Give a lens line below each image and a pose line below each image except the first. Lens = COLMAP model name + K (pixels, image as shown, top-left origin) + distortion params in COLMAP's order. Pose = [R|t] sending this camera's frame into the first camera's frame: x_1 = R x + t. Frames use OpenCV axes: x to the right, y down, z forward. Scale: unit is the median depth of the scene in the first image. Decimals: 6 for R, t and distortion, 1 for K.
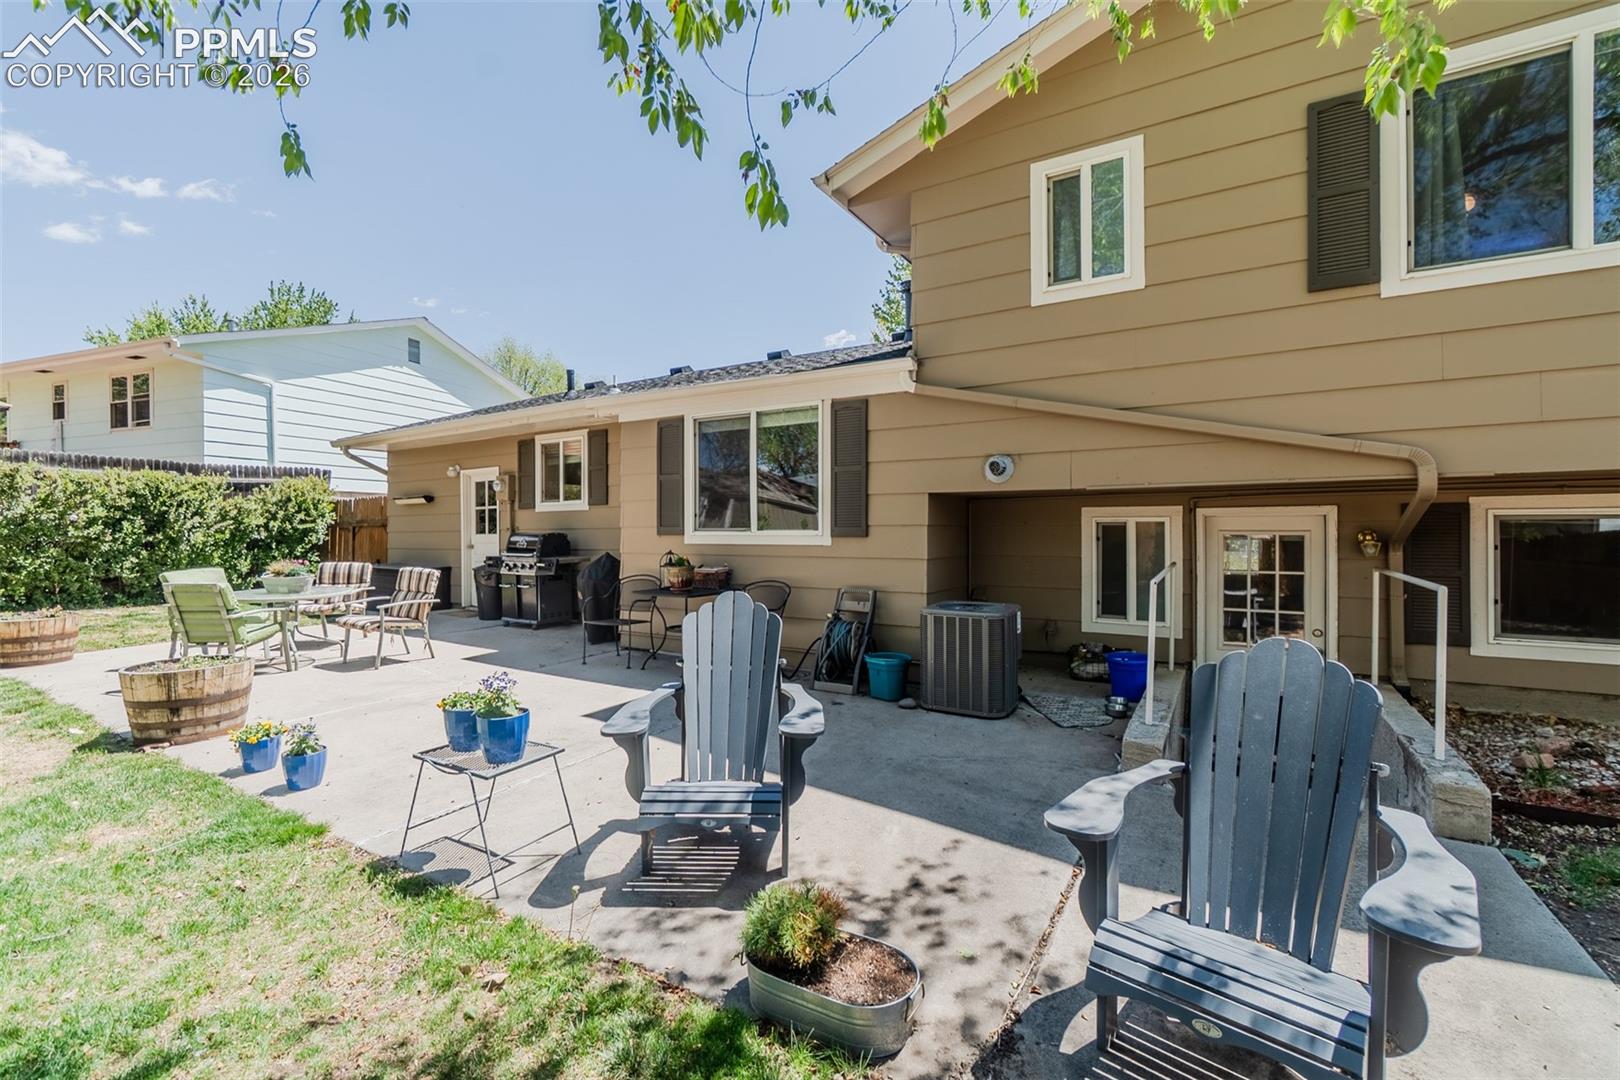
lens RADIAL K [[712.0, 0, 788.9], [0, 712.0, 529.8], [0, 0, 1]] dist [-0.003132, -0.000179]
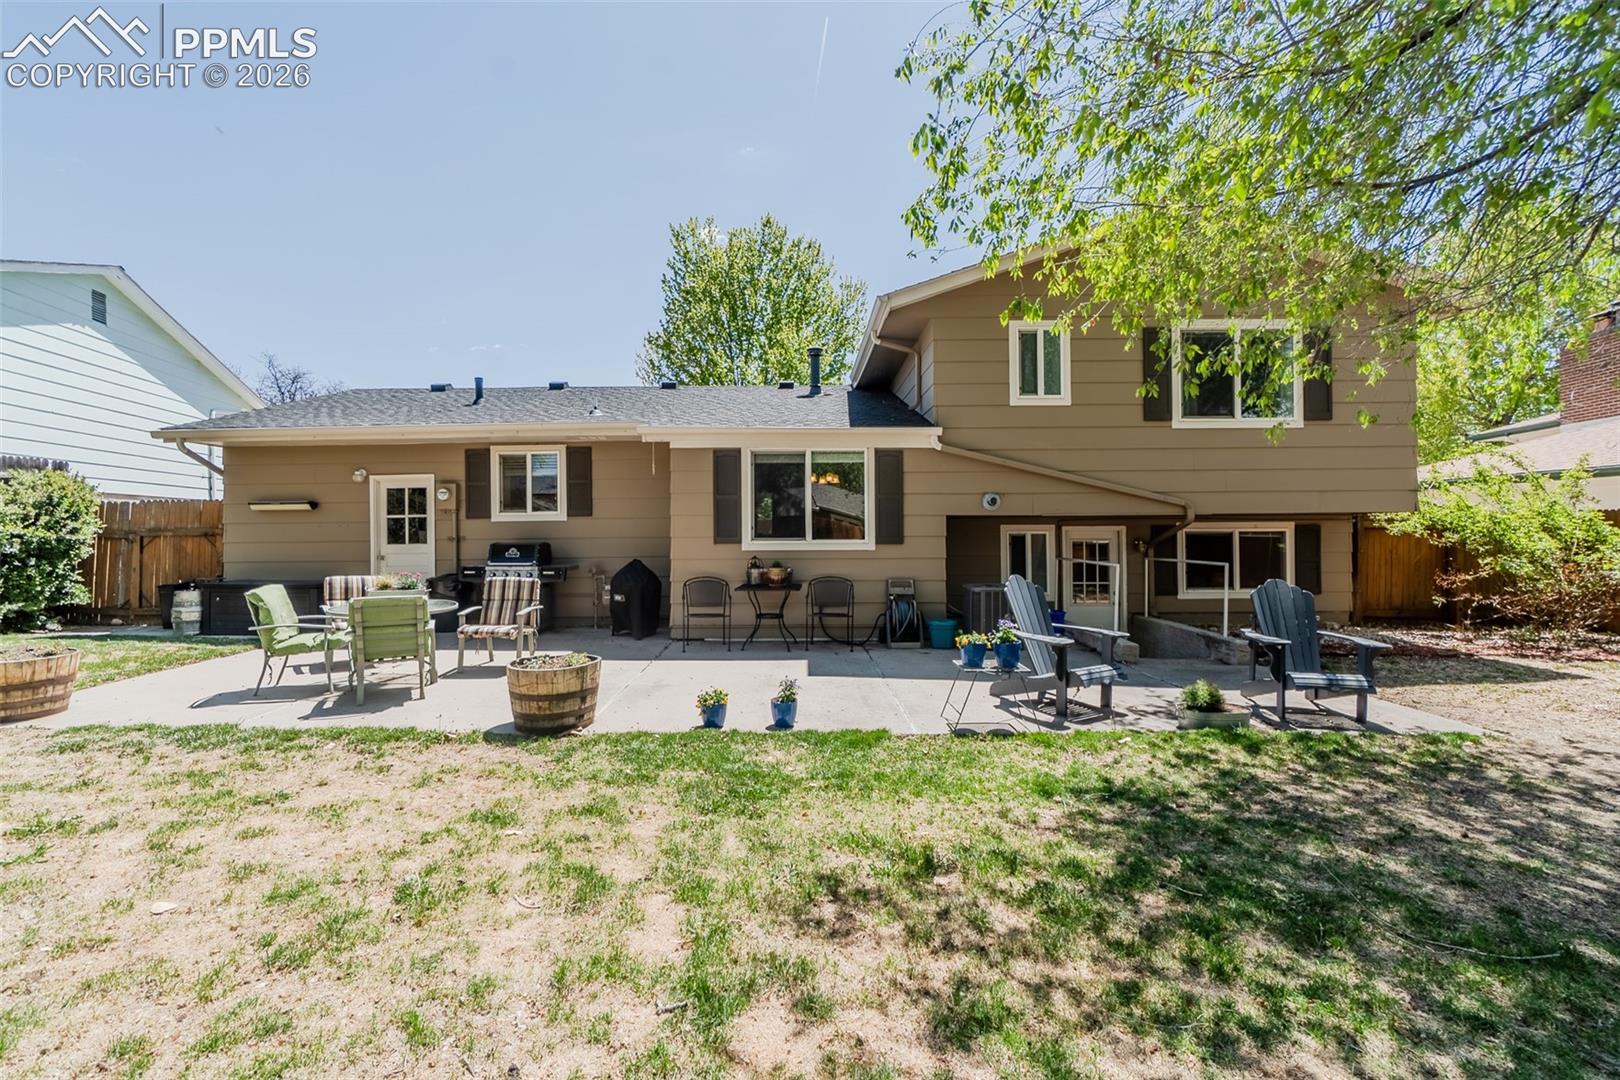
lens RADIAL K [[695.5, 0, 798.7], [0, 695.5, 533.0], [0, 0, 1]] dist [-0.004171, 0.000348]
pose [[0.845994, 0.000236, 0.533193, -0.815888], [0.002231, 0.999990, -0.003983, -0.007040], [-0.533189, 0.004559, 0.845984, -0.102054]]
